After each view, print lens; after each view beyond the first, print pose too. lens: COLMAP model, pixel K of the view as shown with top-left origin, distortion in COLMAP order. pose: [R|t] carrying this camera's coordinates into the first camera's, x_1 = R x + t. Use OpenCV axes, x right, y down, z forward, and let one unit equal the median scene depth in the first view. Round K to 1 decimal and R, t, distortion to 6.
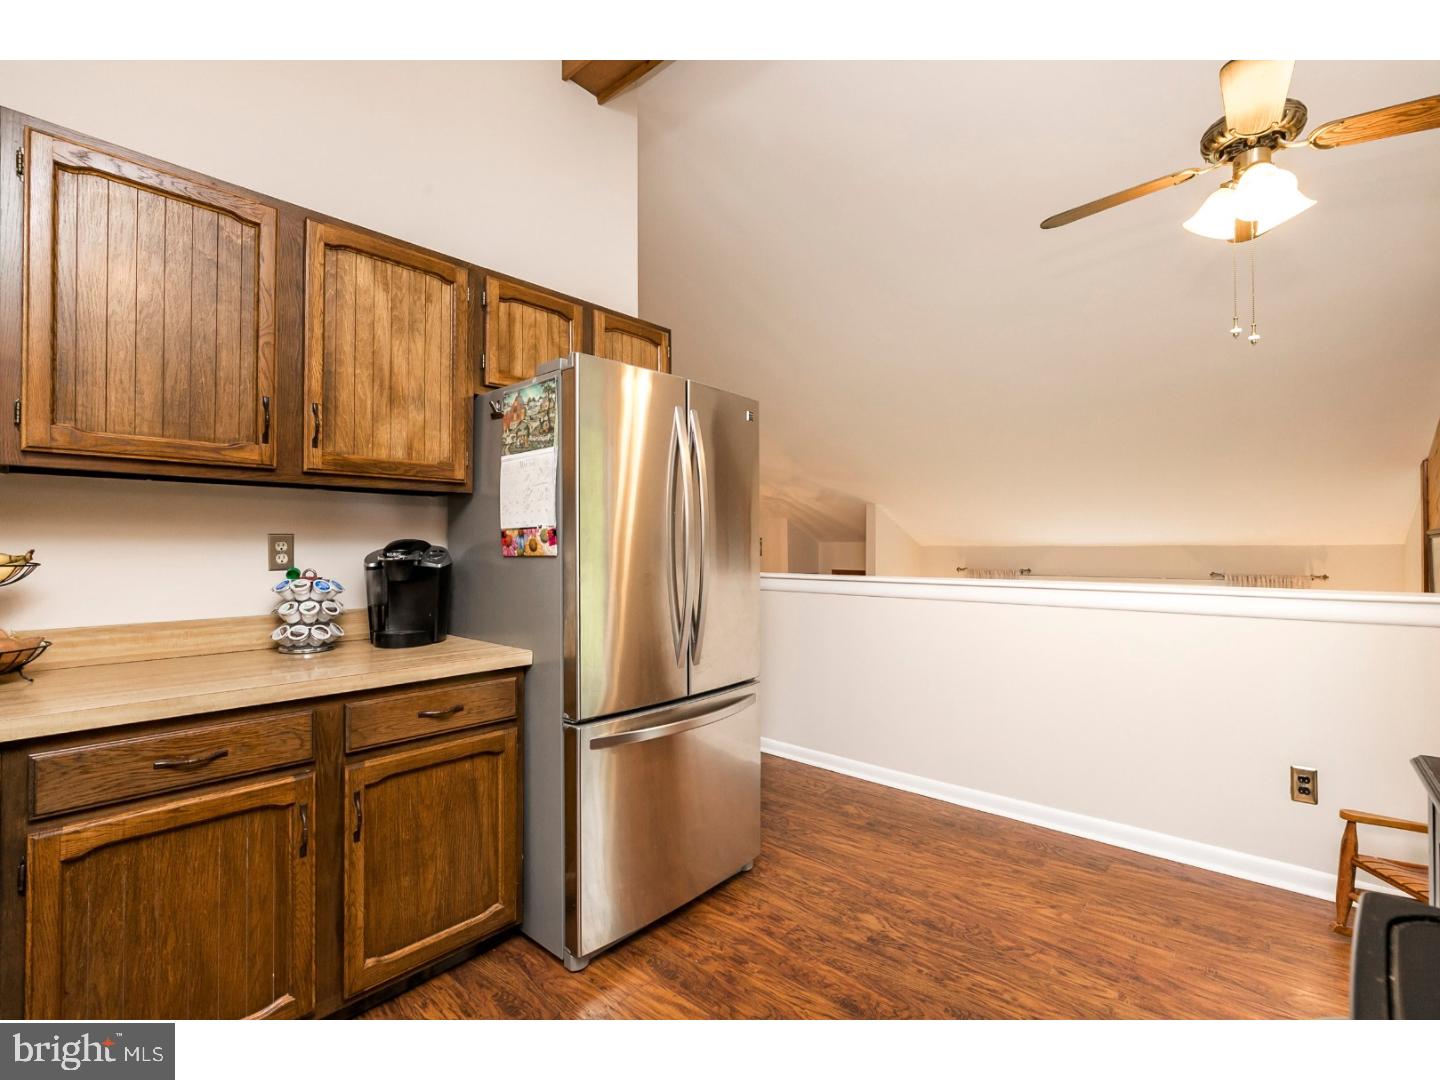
lens RADIAL K [[659.9, 0, 718.9], [0, 659.9, 544.2], [0, 0, 1]] dist [-0.001215, 0.001292]
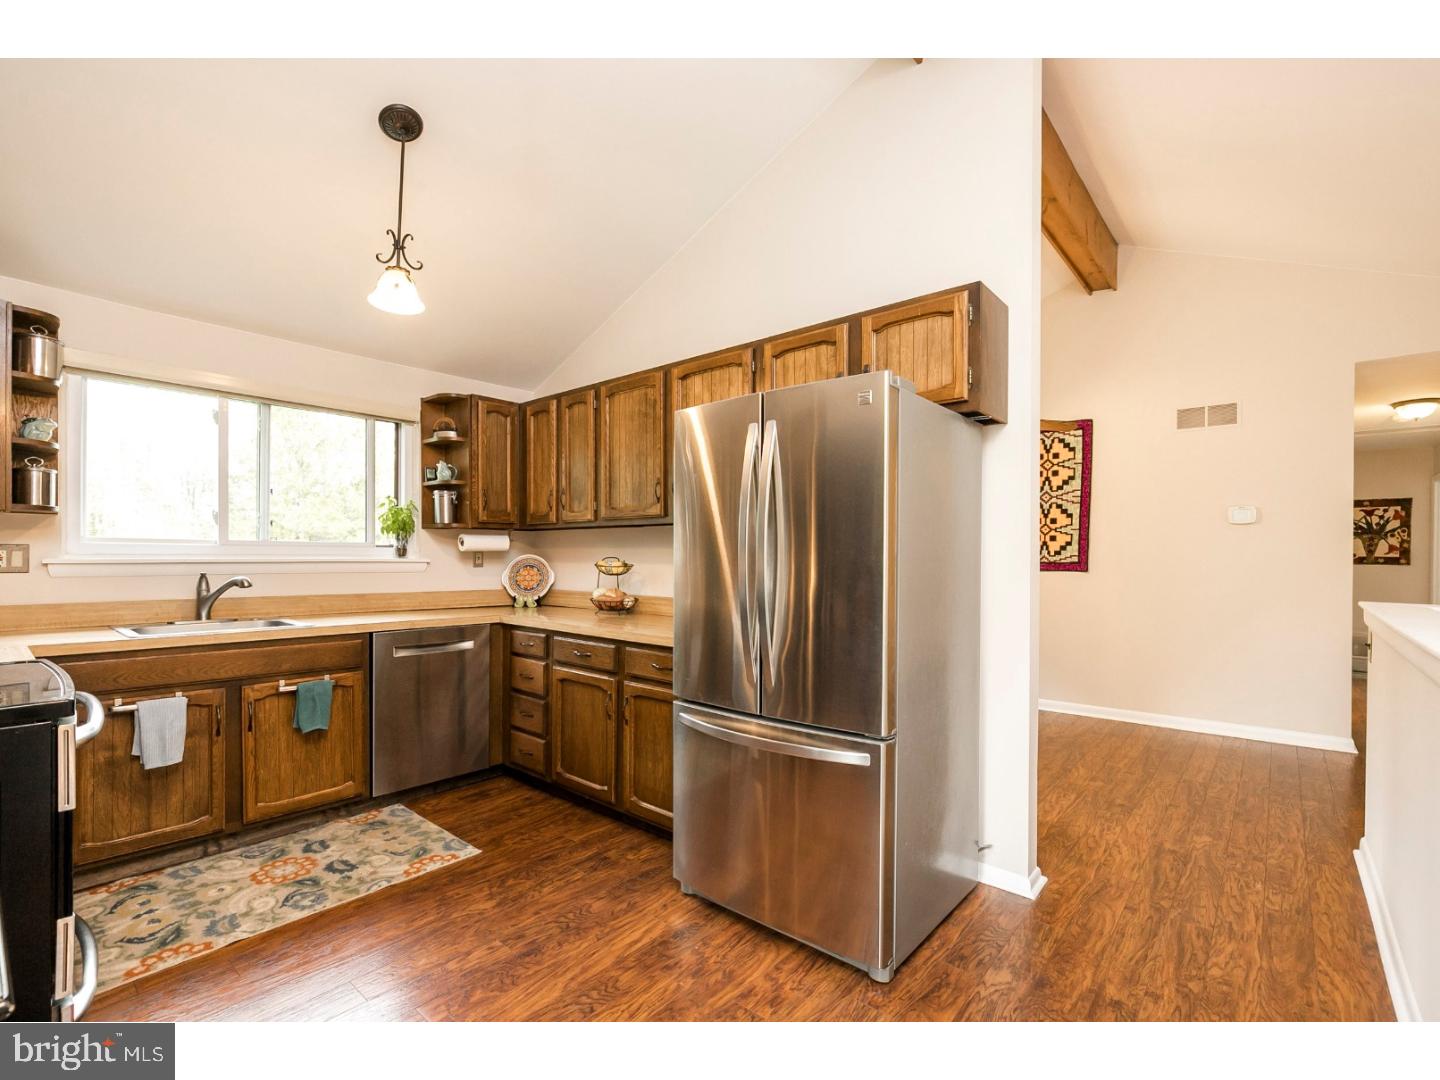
lens RADIAL K [[659.9, 0, 704.0], [0, 659.9, 566.4], [0, 0, 1]] dist [-0.001215, 0.001292]
pose [[0.004583, 0.018982, -0.999809, 0.983270], [-0.003158, 0.999815, 0.018968, -0.010973], [0.999985, 0.003070, 0.004642, 0.957881]]
